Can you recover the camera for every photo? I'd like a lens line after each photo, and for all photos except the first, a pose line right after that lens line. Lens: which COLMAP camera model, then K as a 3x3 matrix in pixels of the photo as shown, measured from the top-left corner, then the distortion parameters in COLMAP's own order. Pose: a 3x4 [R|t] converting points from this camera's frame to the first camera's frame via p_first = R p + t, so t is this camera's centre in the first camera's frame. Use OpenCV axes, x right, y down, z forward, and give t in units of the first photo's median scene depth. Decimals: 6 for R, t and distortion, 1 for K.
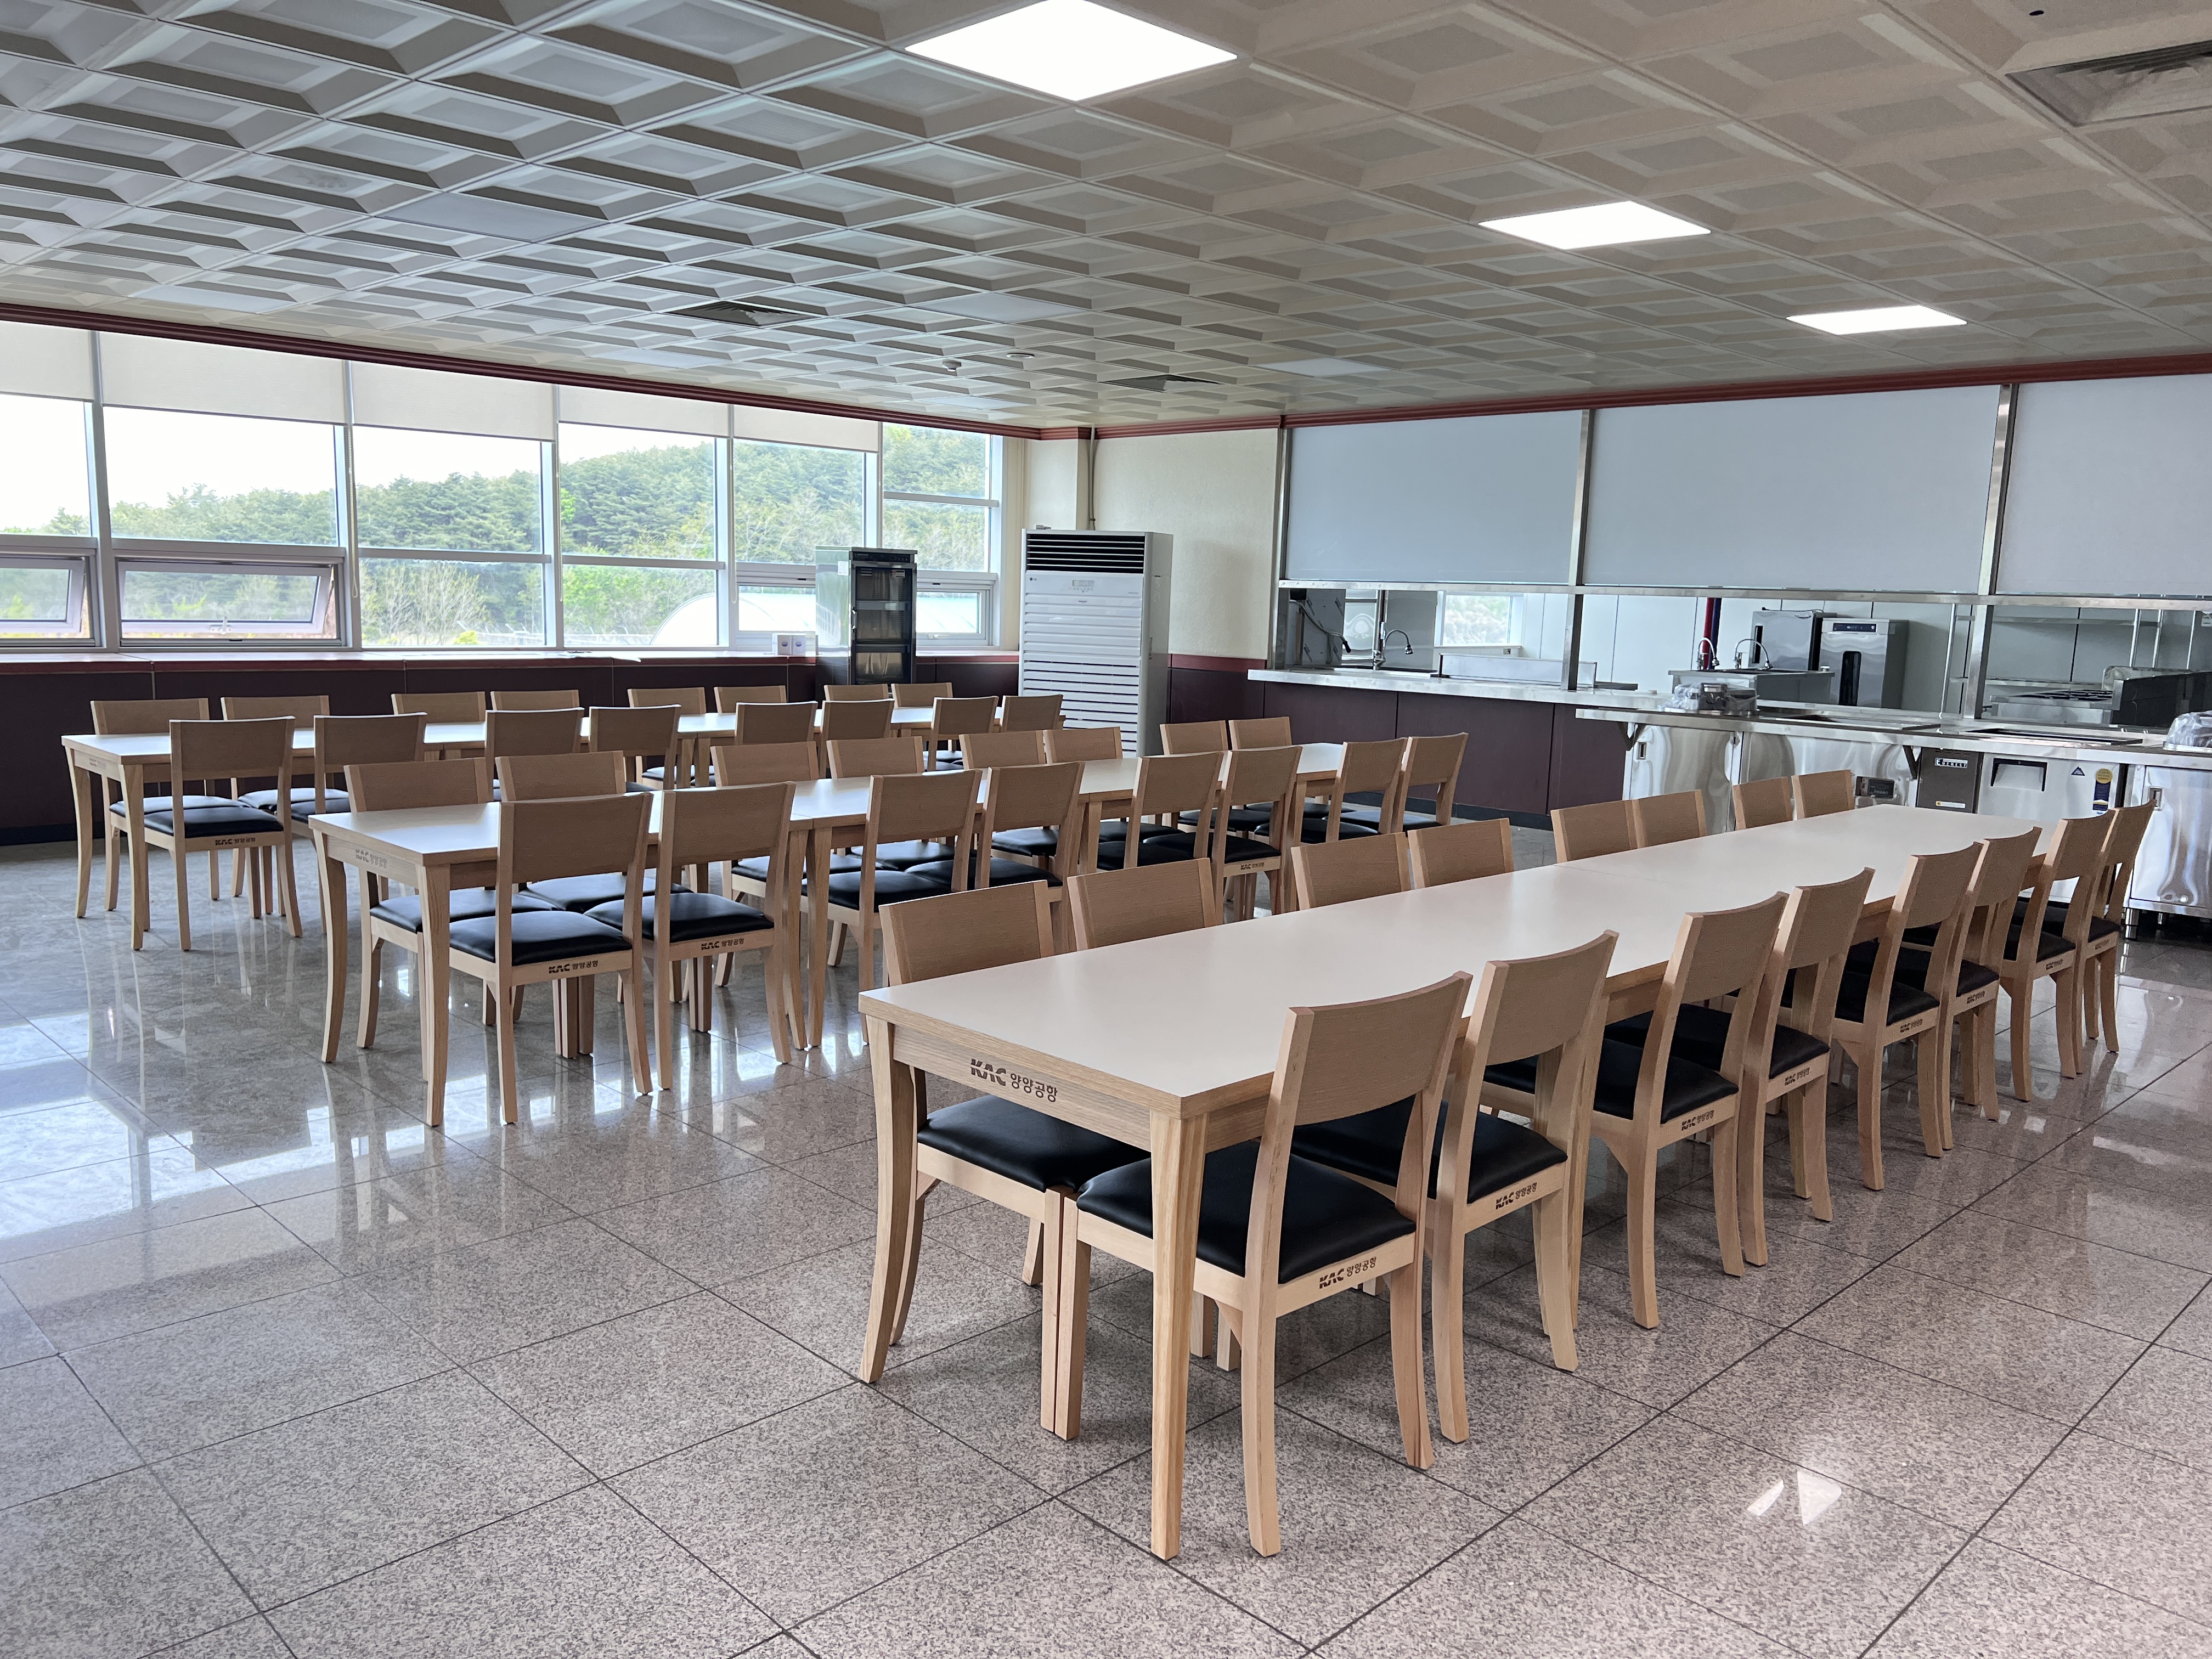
lens RADIAL K [[1661.5, 0, 1082.4], [0, 1661.5, 833.7], [0, 0, 1]] dist [0.038456, -0.043845]
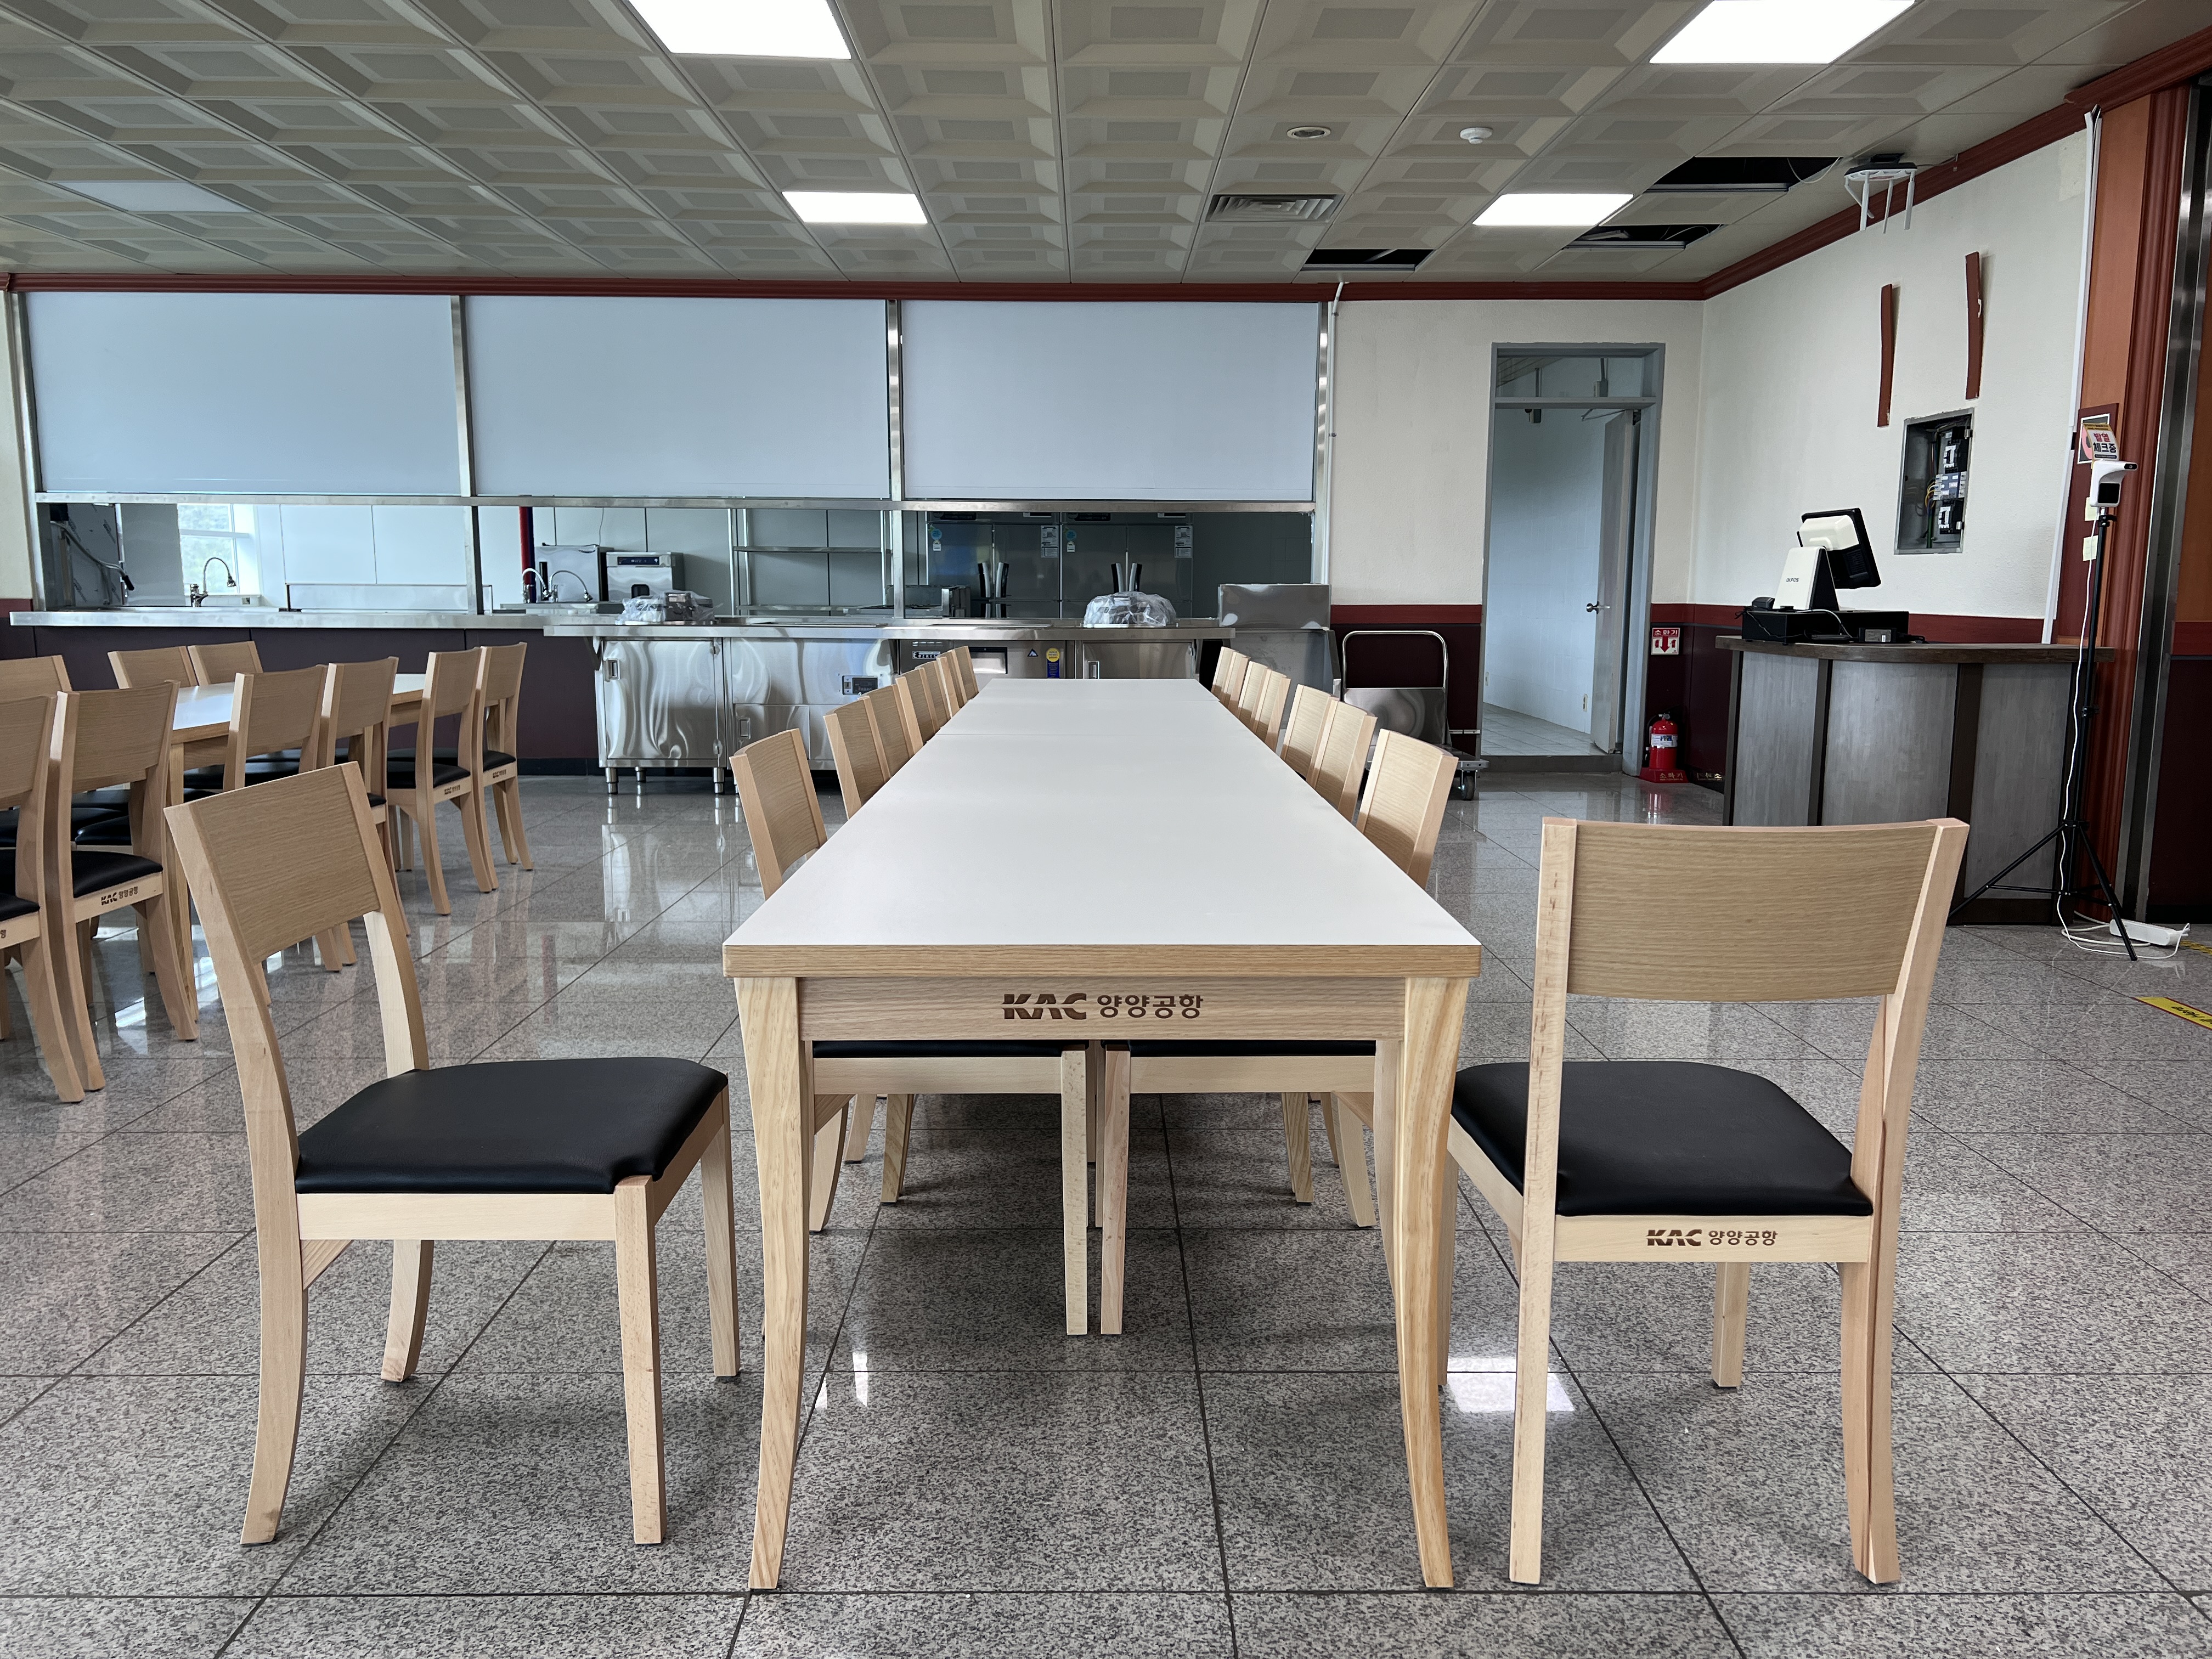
lens RADIAL K [[1661.5, 0, 1111.6], [0, 1661.5, 834.2], [0, 0, 1]] dist [0.038456, -0.043845]
pose [[0.684638, -0.132209, 0.716793, -0.130687], [0.120236, 0.990425, 0.067837, 0.010185], [-0.718898, 0.039741, 0.693979, 0.144035]]
